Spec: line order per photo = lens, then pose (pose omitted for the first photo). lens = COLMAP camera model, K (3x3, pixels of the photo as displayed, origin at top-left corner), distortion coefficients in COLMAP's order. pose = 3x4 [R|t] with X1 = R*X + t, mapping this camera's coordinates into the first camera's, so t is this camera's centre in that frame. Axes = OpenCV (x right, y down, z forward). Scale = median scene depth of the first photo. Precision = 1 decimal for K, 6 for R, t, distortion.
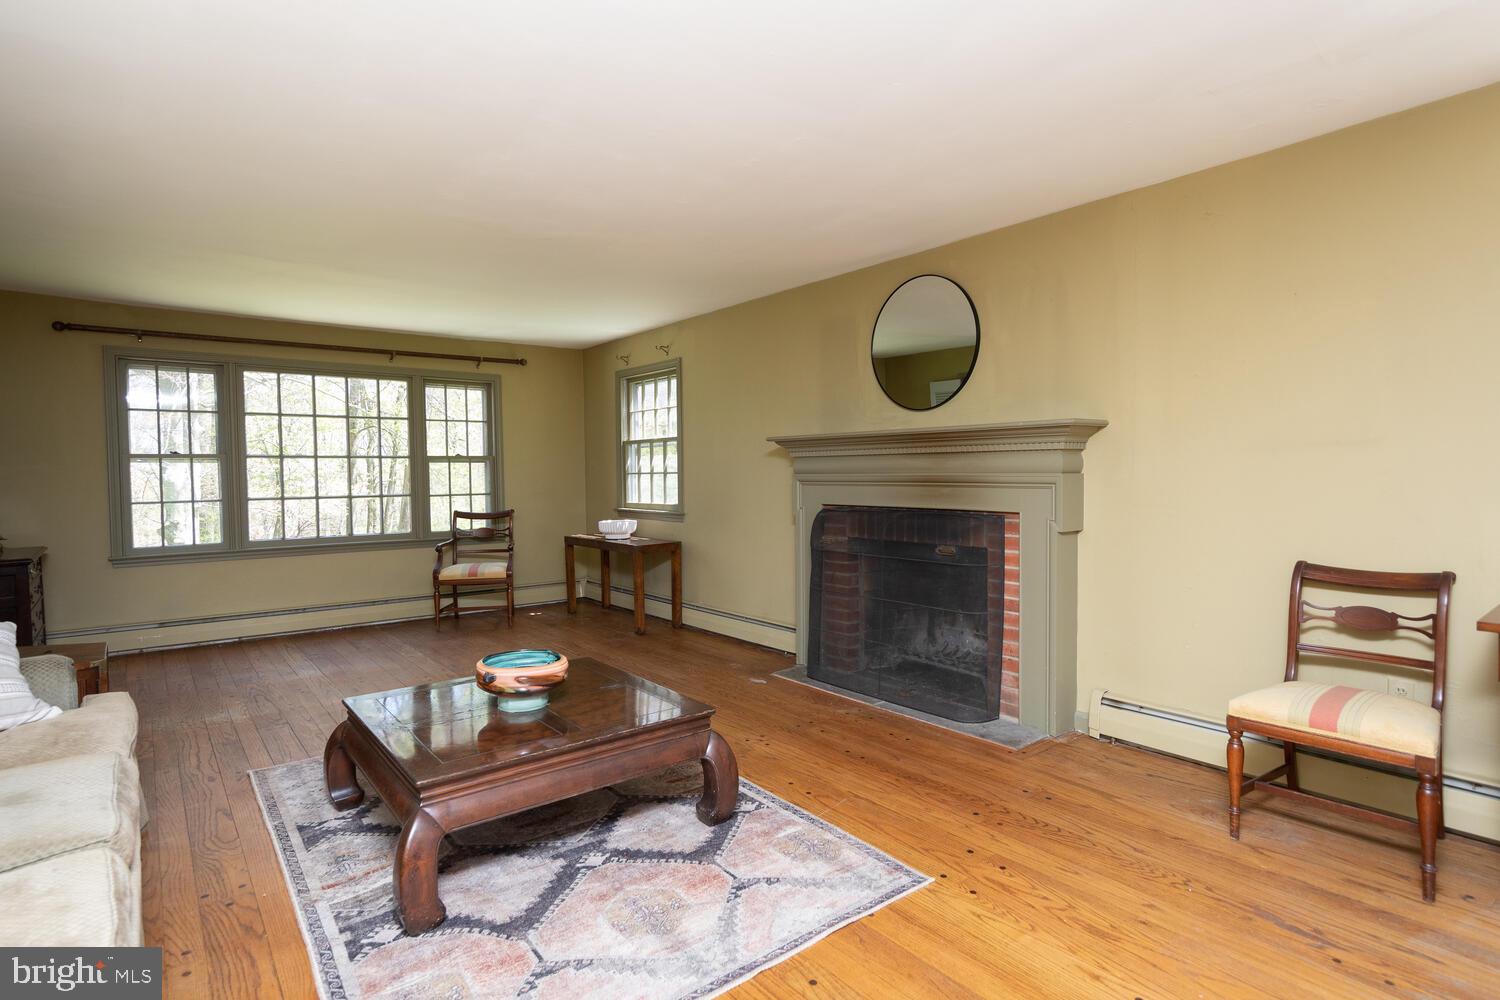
lens RADIAL K [[773.6, 0, 755.7], [0, 773.6, 496.7], [0, 0, 1]] dist [0.016042, -0.004265]
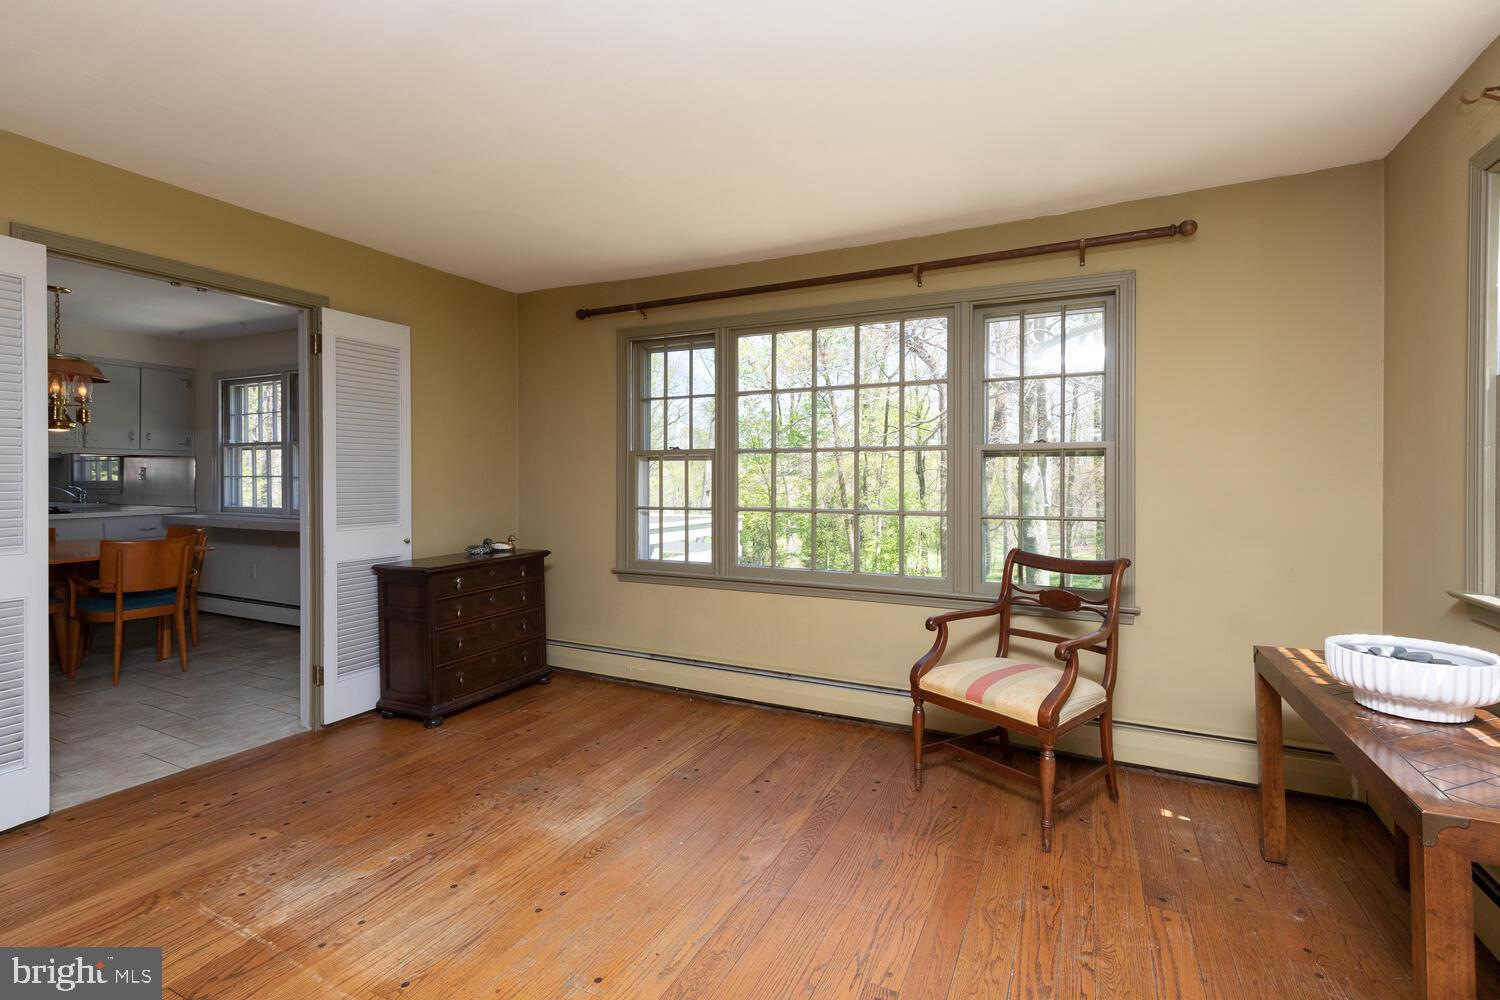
lens RADIAL K [[684.5, 0, 752.5], [0, 684.5, 484.0], [0, 0, 1]] dist [0.006215, 0.000202]
pose [[0.423623, 0.018936, -0.905641, -0.080115], [-0.038059, 0.999271, 0.003091, -0.033332], [0.905039, 0.033159, 0.424035, 1.049305]]
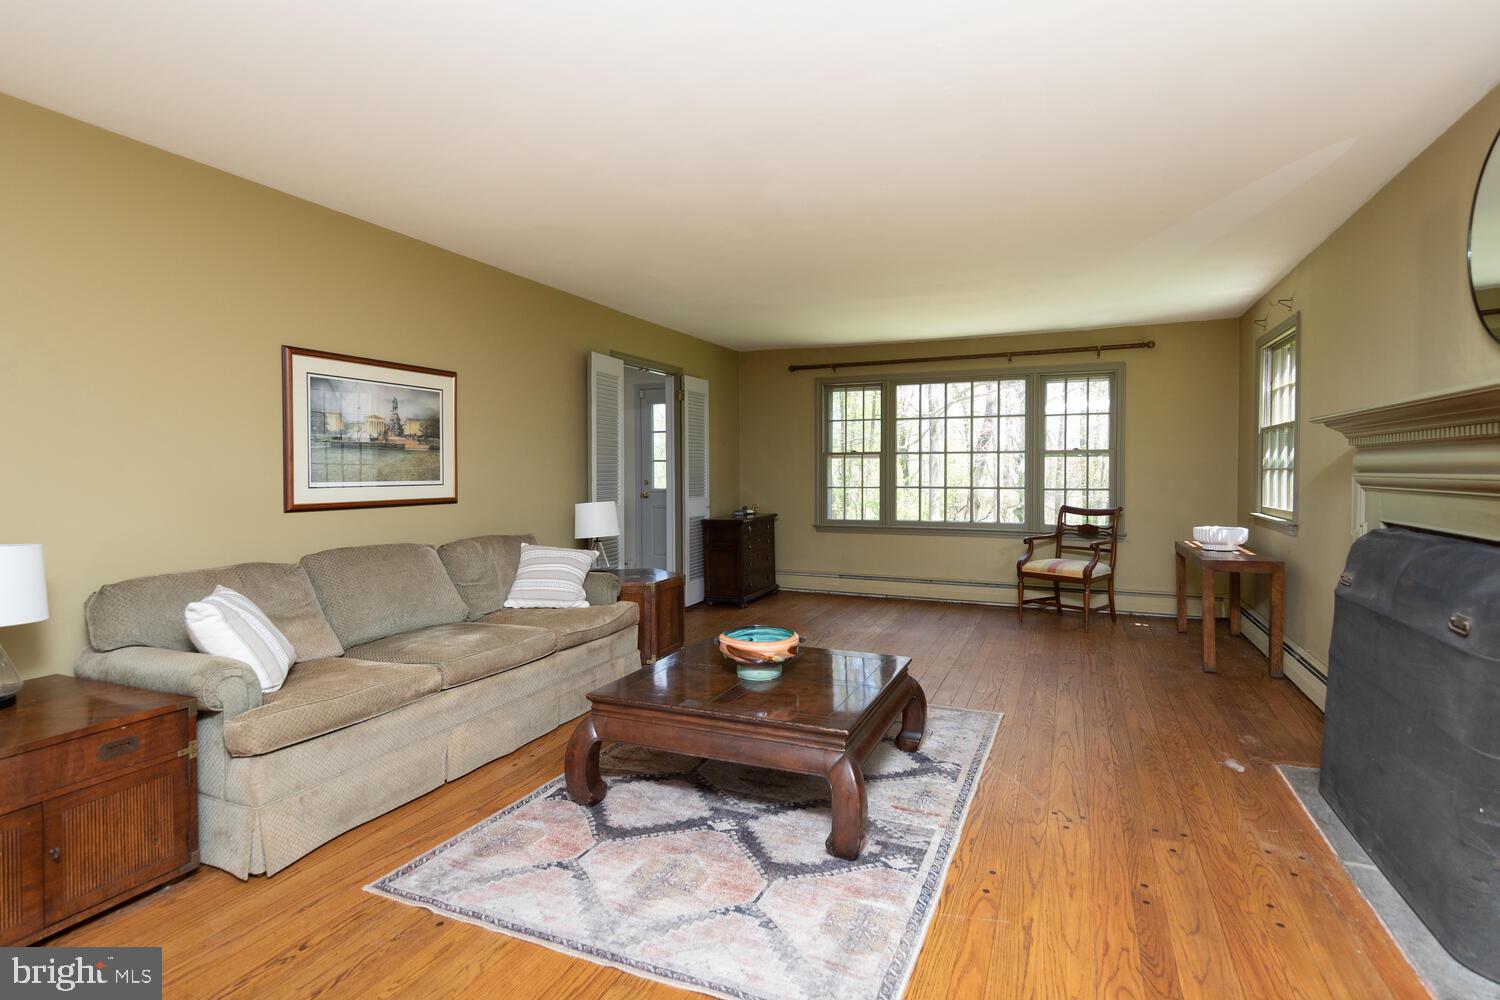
lens RADIAL K [[744.8, 0, 757.8], [0, 744.8, 491.8], [0, 0, 1]] dist [0.009857, 0.000041]
pose [[0.474845, 0.034776, -0.879382, 0.430849], [-0.031827, 0.999244, 0.022331, -0.012849], [0.879494, 0.017385, 0.475592, 0.325889]]
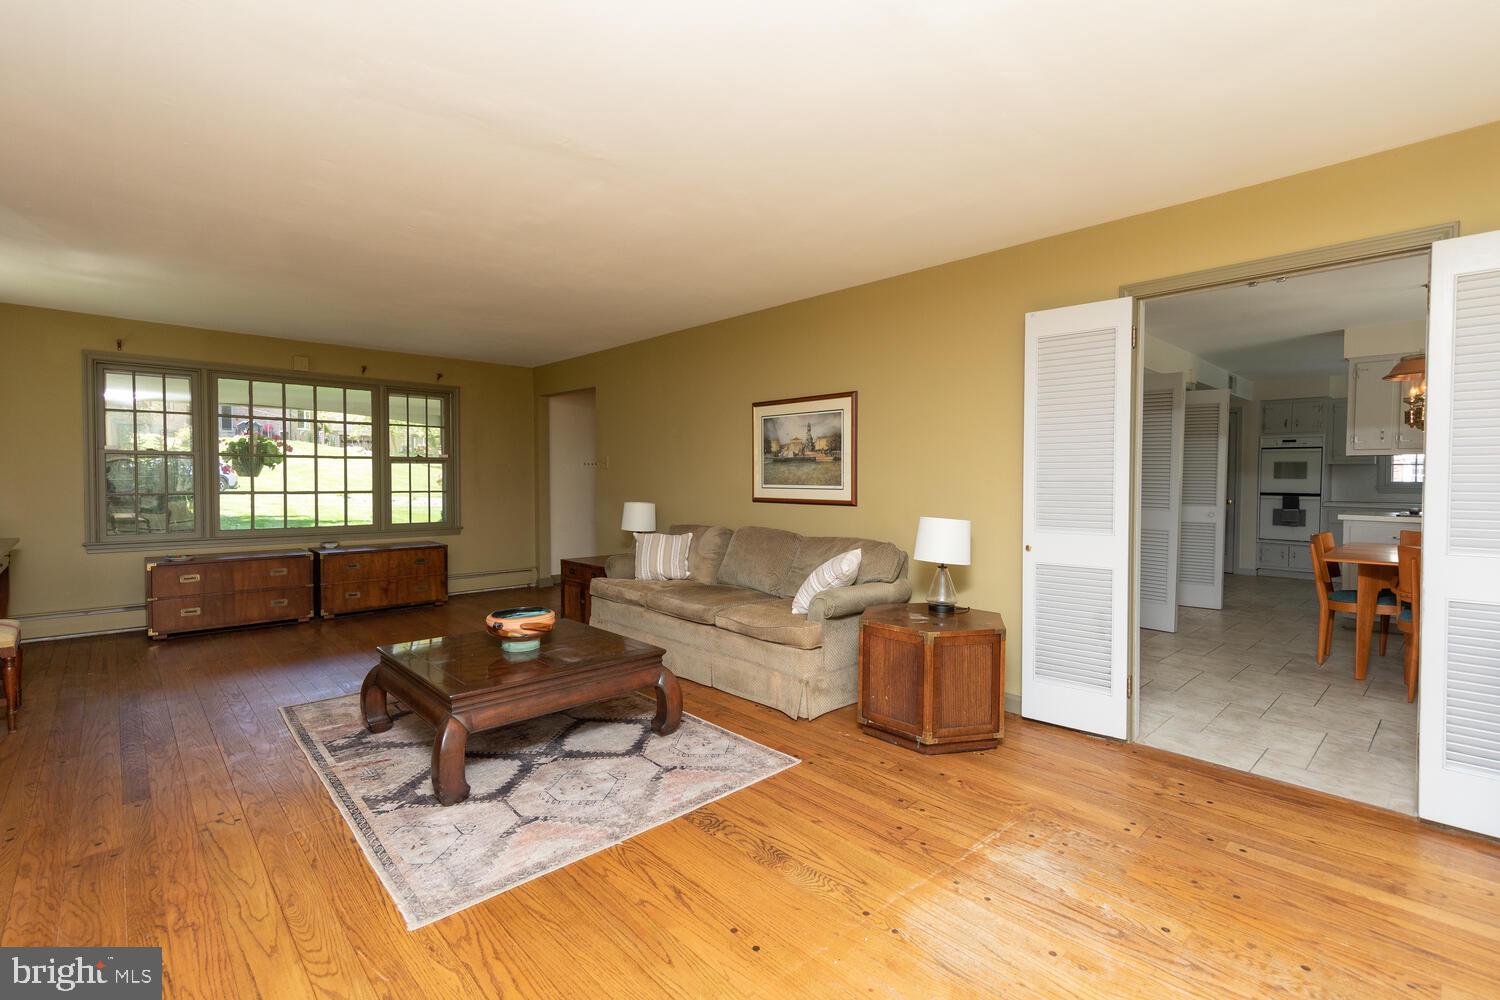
lens RADIAL K [[673.8, 0, 749.5], [0, 673.8, 493.4], [0, 0, 1]] dist [0.008690, -0.000287]
pose [[-0.996850, 0.009331, -0.078756, -0.408913], [0.004784, 0.998320, 0.057739, -0.042543], [0.079163, 0.057180, -0.995220, 1.473842]]
